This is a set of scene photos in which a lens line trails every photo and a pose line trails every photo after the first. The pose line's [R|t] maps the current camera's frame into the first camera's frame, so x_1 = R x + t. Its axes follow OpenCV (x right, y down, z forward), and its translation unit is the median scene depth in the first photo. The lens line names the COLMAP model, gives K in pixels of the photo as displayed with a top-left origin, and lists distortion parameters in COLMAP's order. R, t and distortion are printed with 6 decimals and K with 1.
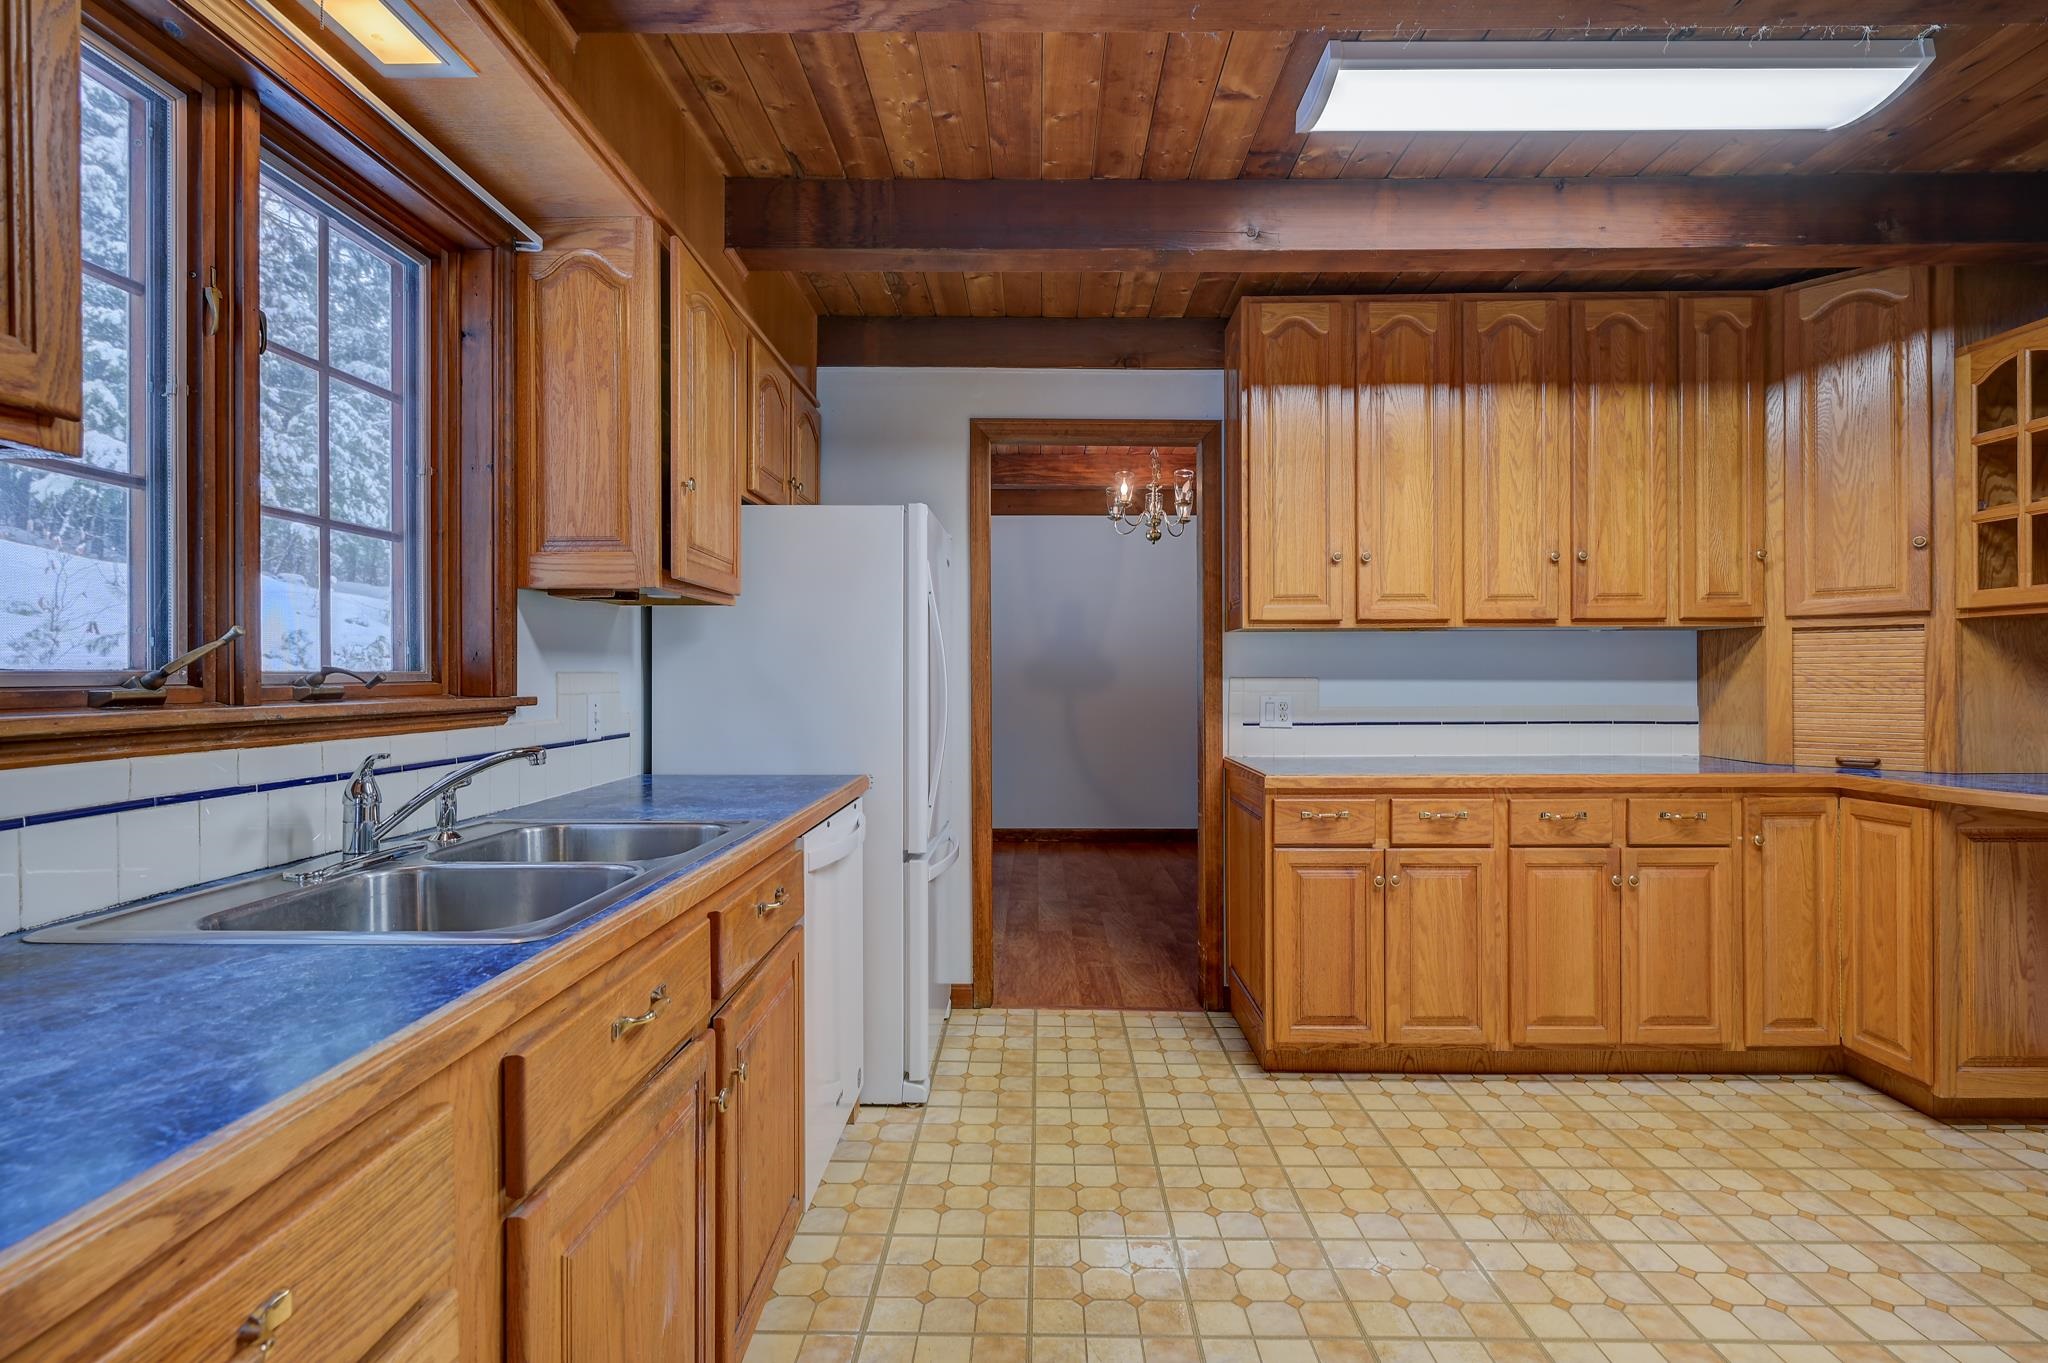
lens RADIAL K [[950.0, 0, 1030.1], [0, 950.0, 674.1], [0, 0, 1]] dist [0.001585, 0.000173]
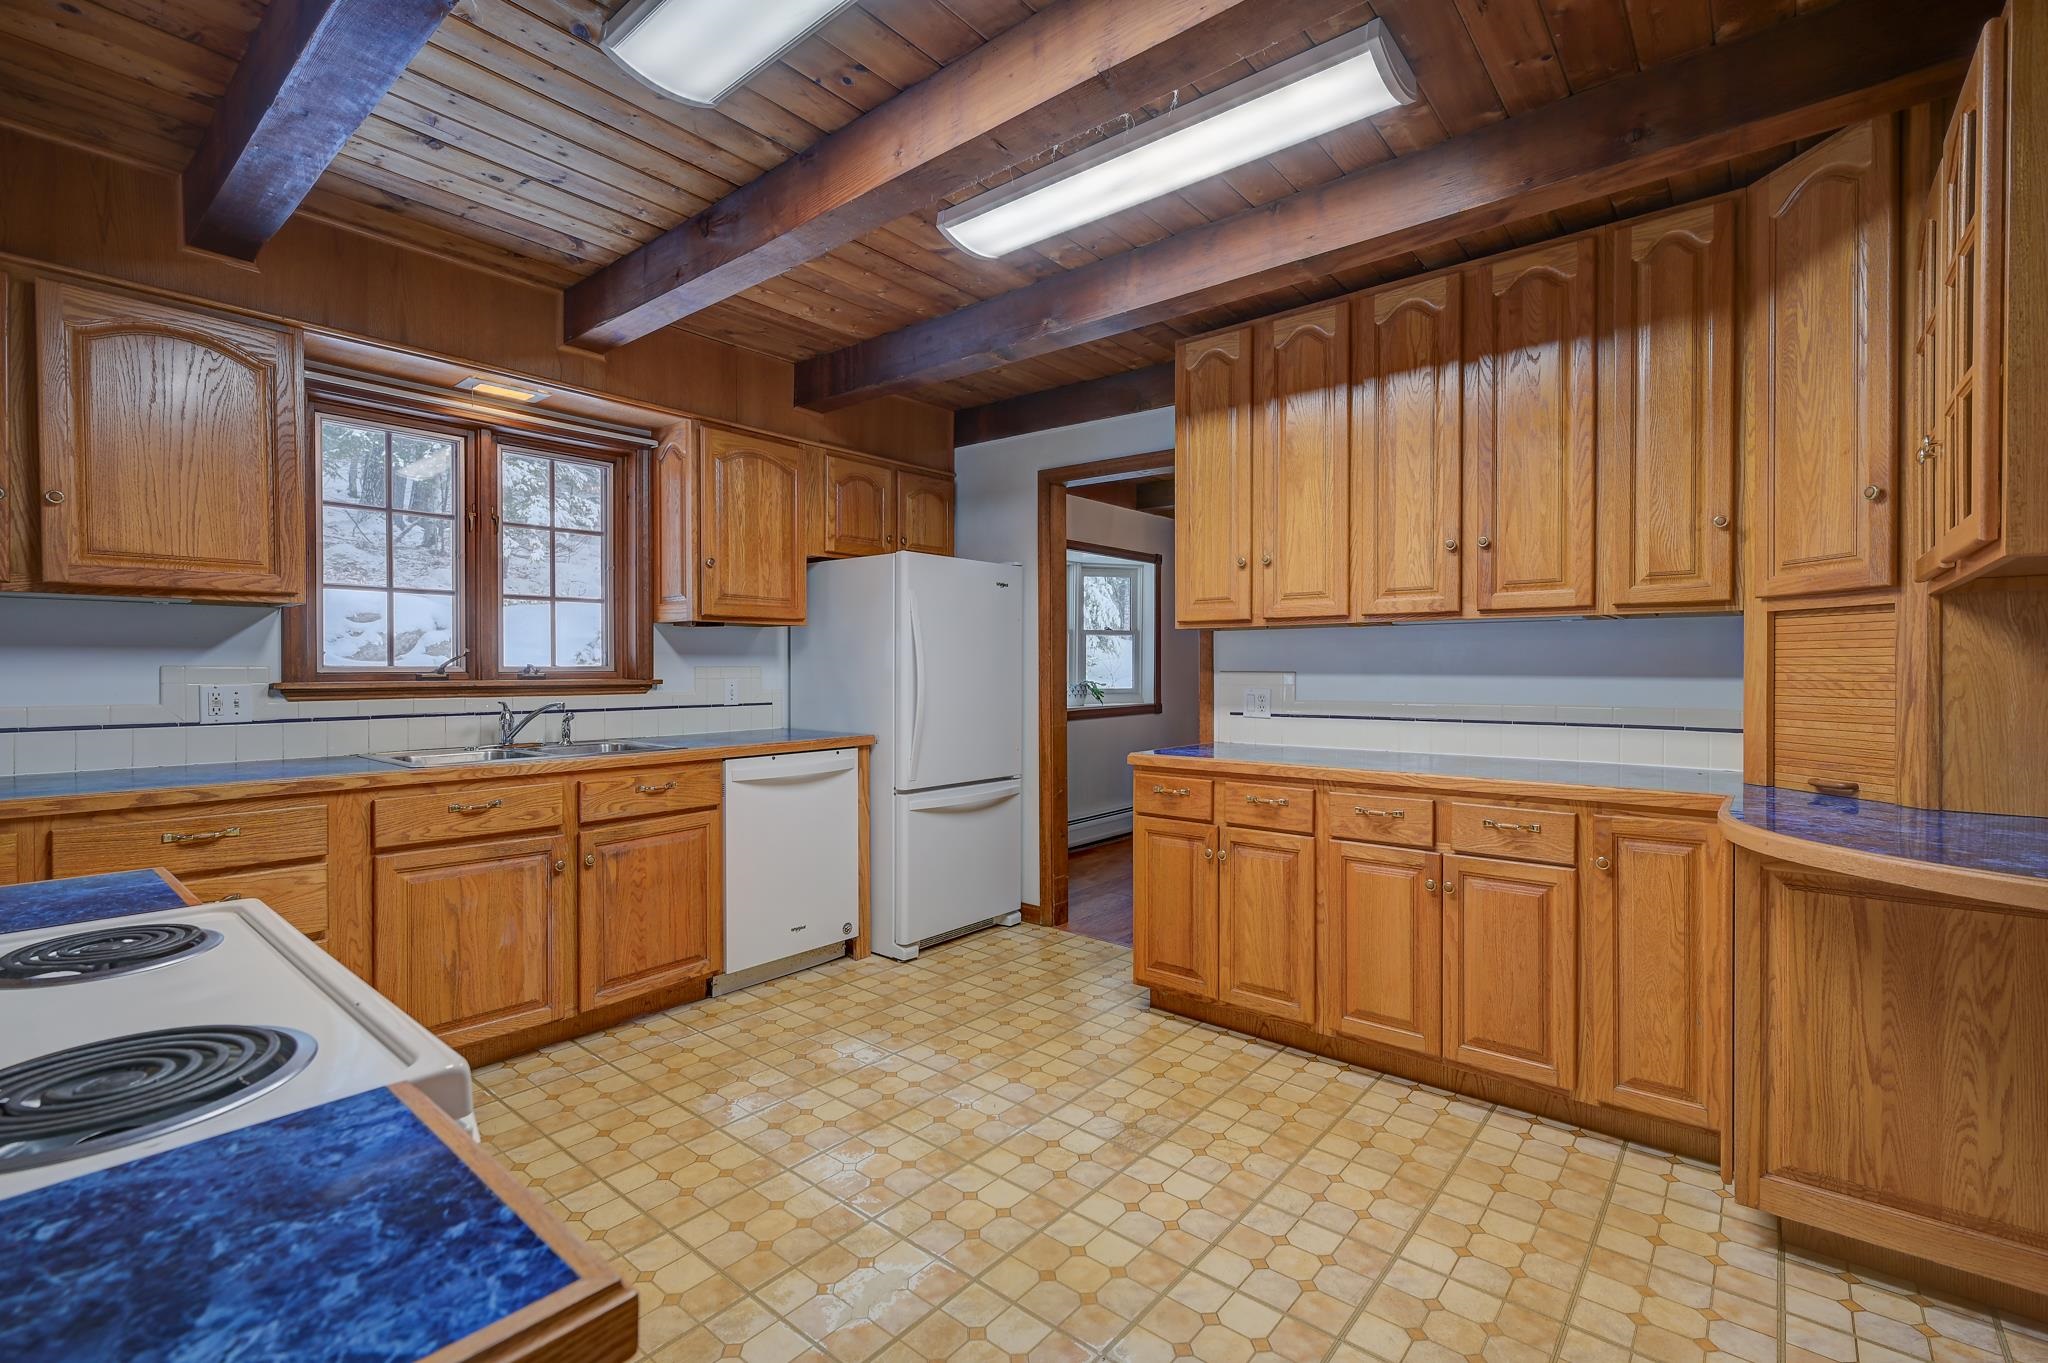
lens RADIAL K [[907.1, 0, 1027.7], [0, 907.1, 674.8], [0, 0, 1]] dist [-0.000318, 0.000509]
pose [[0.776030, 0.007271, -0.630654, 0.869001], [-0.000943, 0.999946, 0.010368, -0.004065], [0.630696, -0.007451, 0.775995, 0.035348]]
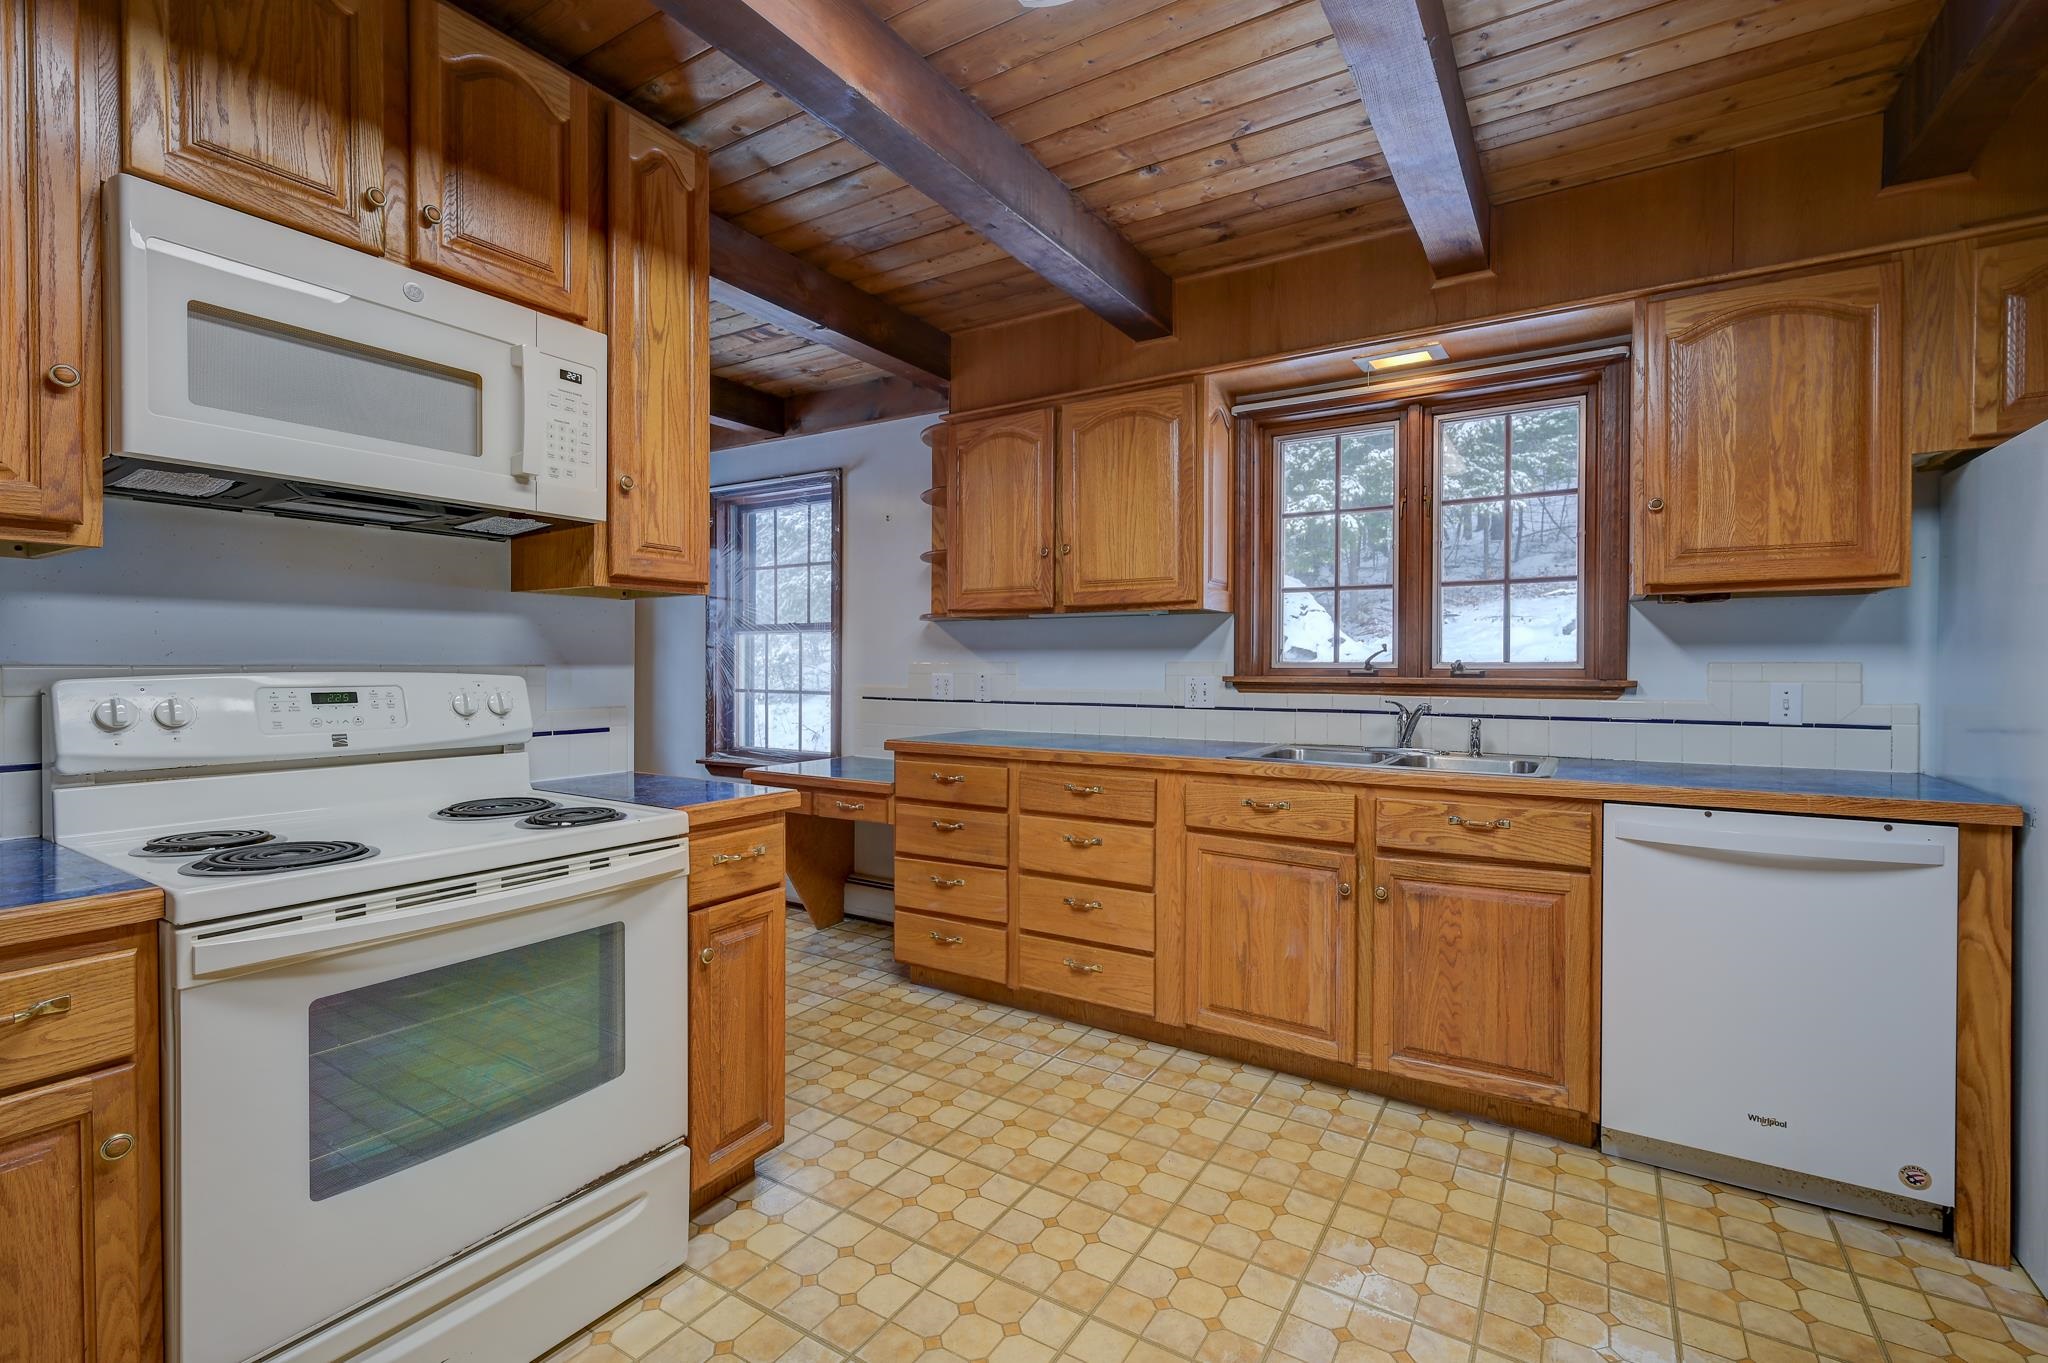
lens RADIAL K [[904.4, 0, 1029.2], [0, 904.4, 674.8], [0, 0, 1]] dist [0.000147, 0.000622]
pose [[-0.520751, 0.010156, -0.853648, 0.744046], [-0.000343, 0.999927, 0.012106, -0.000402], [0.853709, 0.006597, -0.520709, 0.675721]]
